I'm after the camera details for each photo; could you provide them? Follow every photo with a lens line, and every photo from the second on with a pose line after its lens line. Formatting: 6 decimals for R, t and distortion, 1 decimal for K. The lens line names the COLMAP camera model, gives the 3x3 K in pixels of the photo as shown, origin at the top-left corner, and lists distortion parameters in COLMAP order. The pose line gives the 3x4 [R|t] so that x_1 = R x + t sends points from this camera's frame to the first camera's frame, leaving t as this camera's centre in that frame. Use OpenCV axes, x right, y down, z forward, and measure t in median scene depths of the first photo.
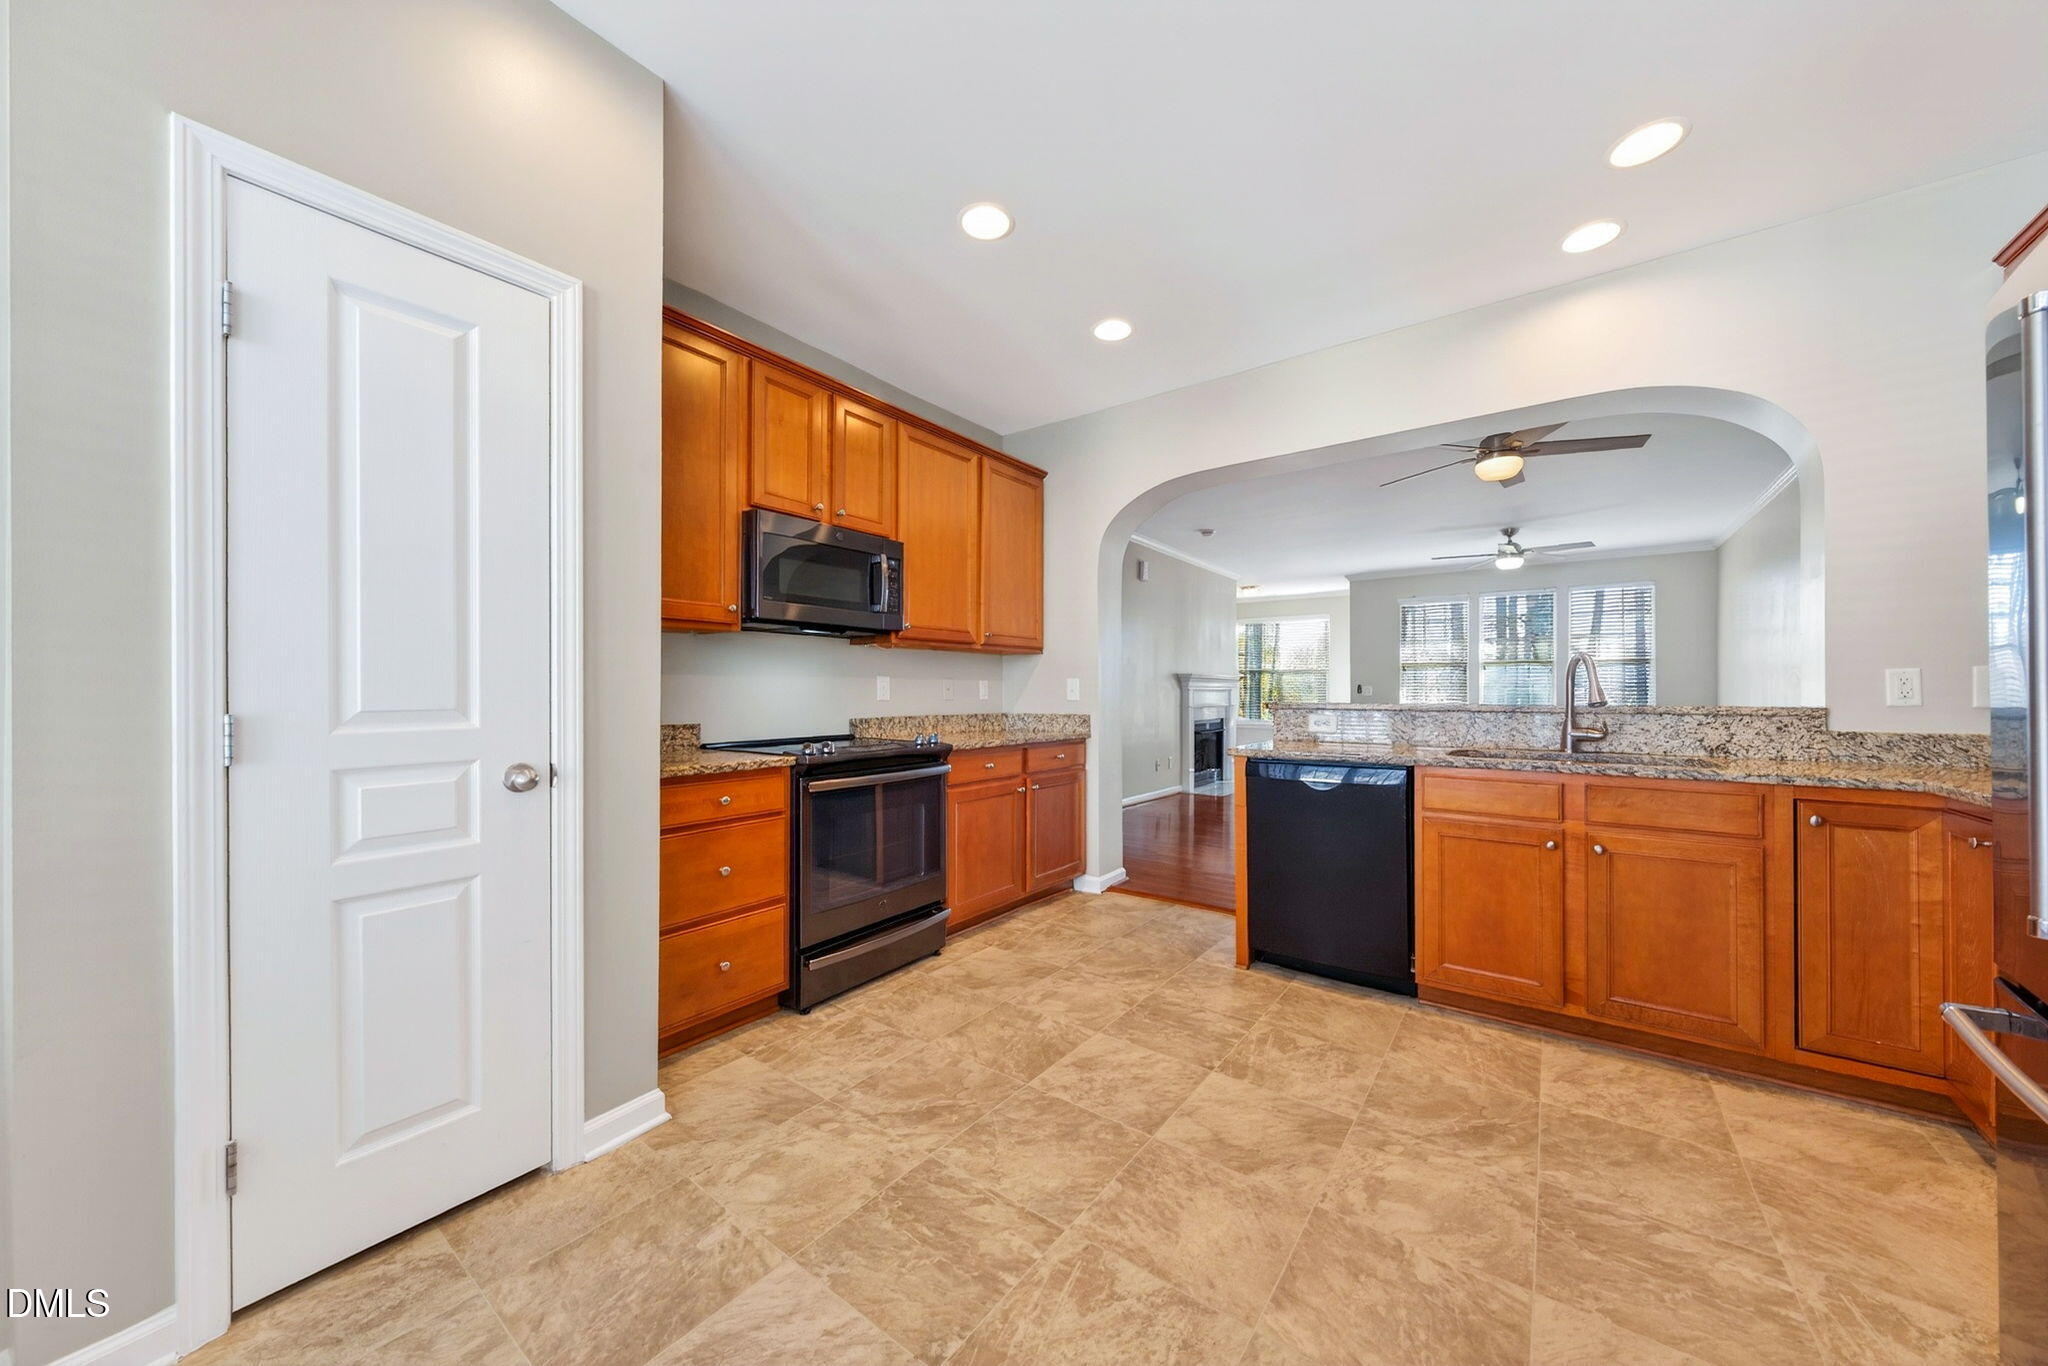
lens RADIAL K [[702.1, 0, 1034.5], [0, 702.1, 687.4], [0, 0, 1]] dist [0.001288, -0.000390]
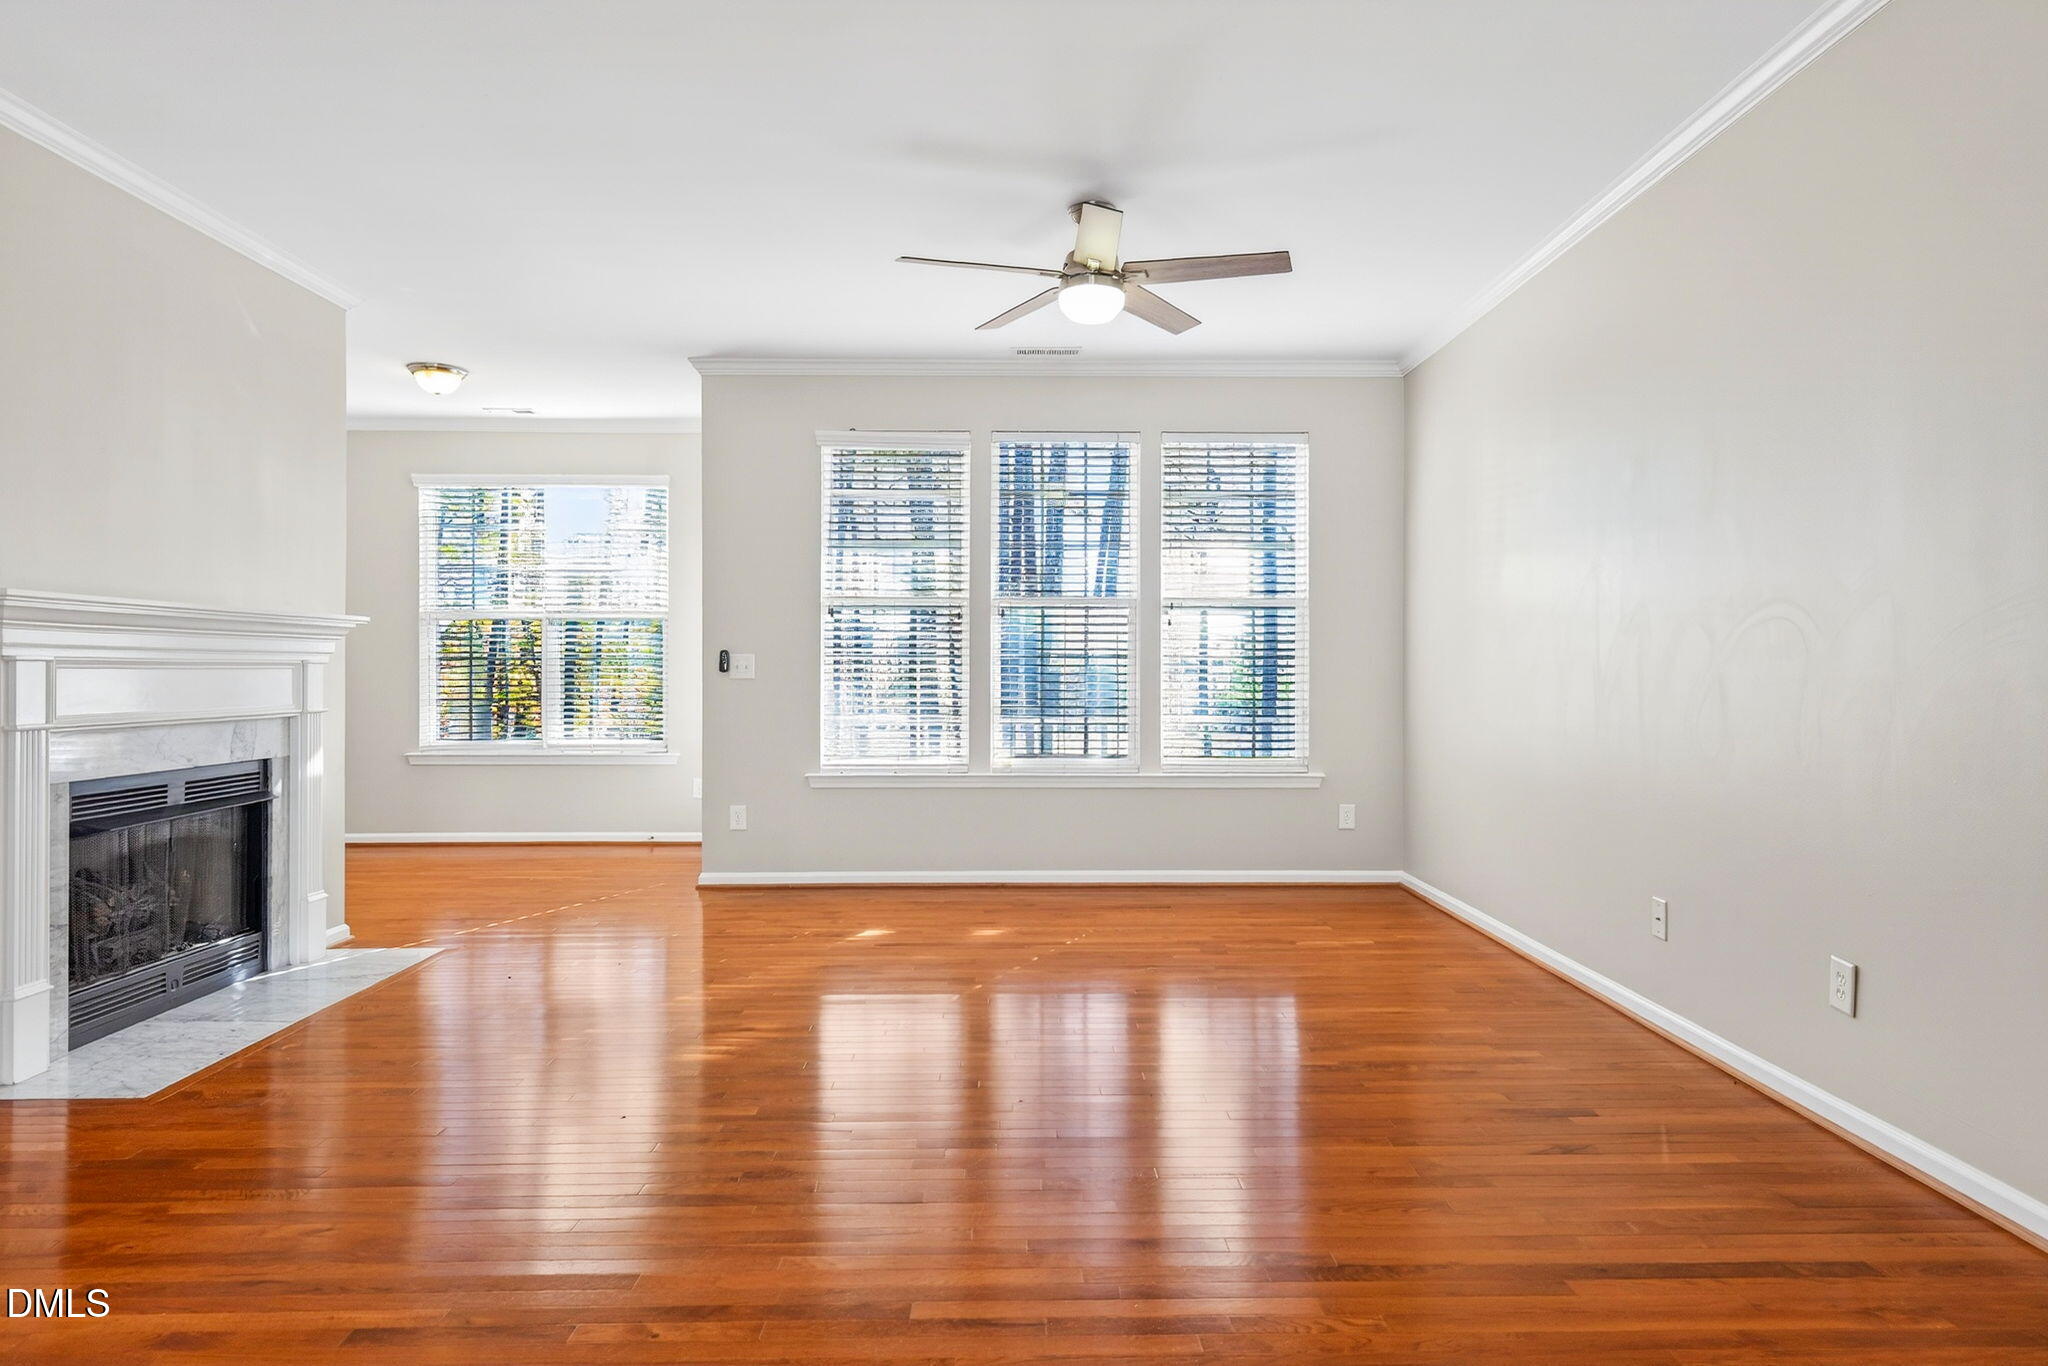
lens RADIAL K [[1164.1, 0, 1040.0], [0, 1164.1, 687.2], [0, 0, 1]] dist [0.001134, -0.000067]
pose [[0.798291, -0.006940, 0.602232, 0.785949], [-0.006899, 0.999763, 0.020665, 0.006044], [-0.602233, -0.020652, 0.798053, 1.412031]]
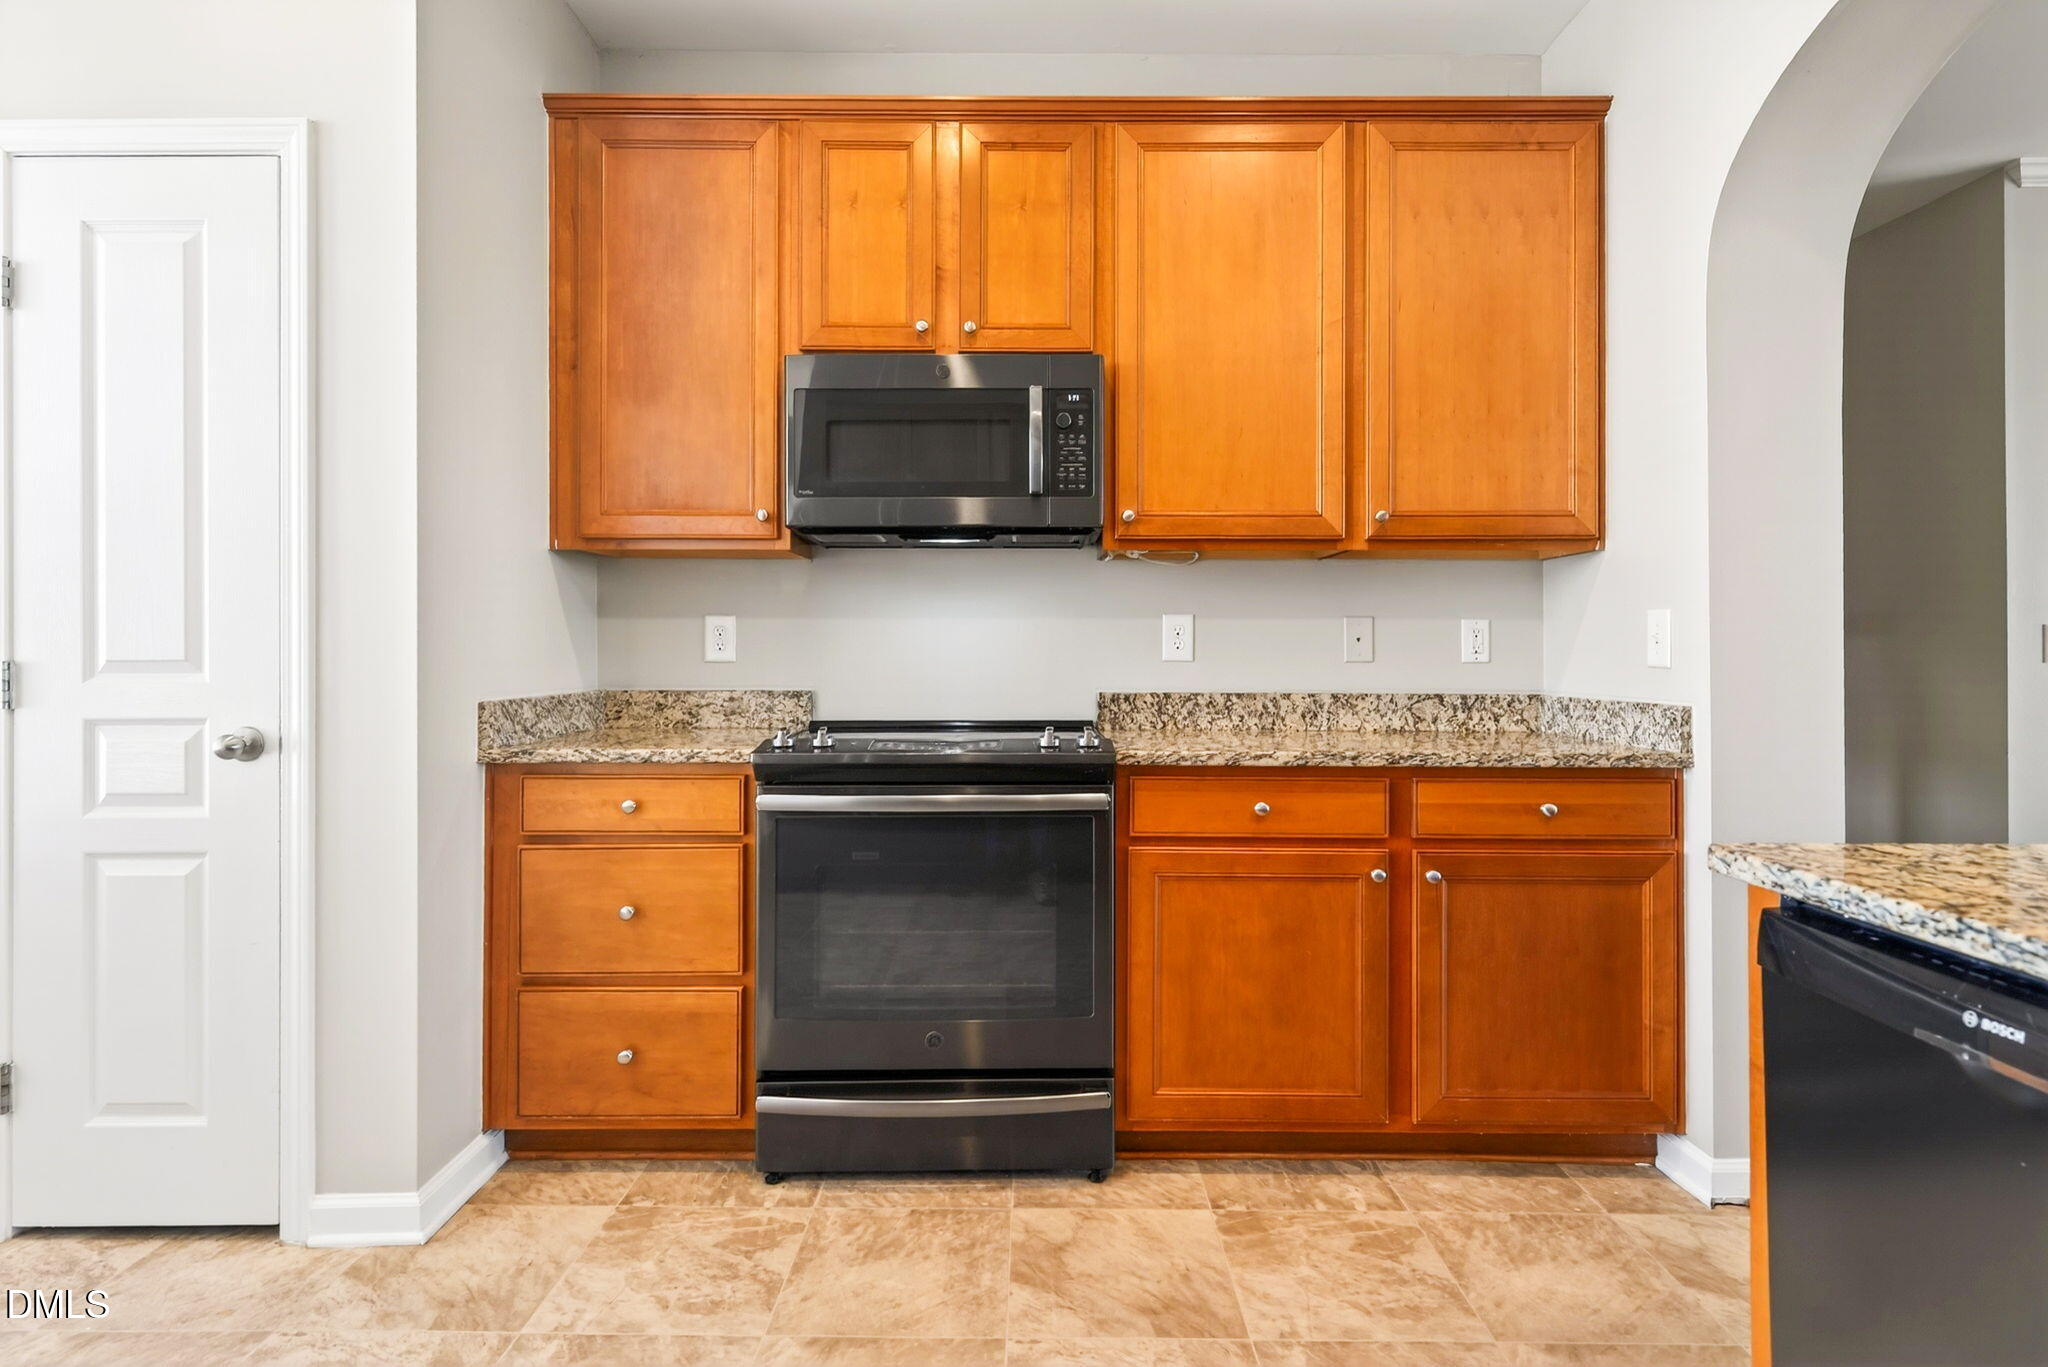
lens RADIAL K [[1063.9, 0, 1029.7], [0, 1063.9, 637.3], [0, 0, 1]] dist [0.003087, 0.000869]
pose [[0.591538, -0.007740, -0.806240, 0.472607], [0.003350, 0.999969, -0.007142, 0.008150], [0.806270, 0.001524, 0.591545, 0.565635]]
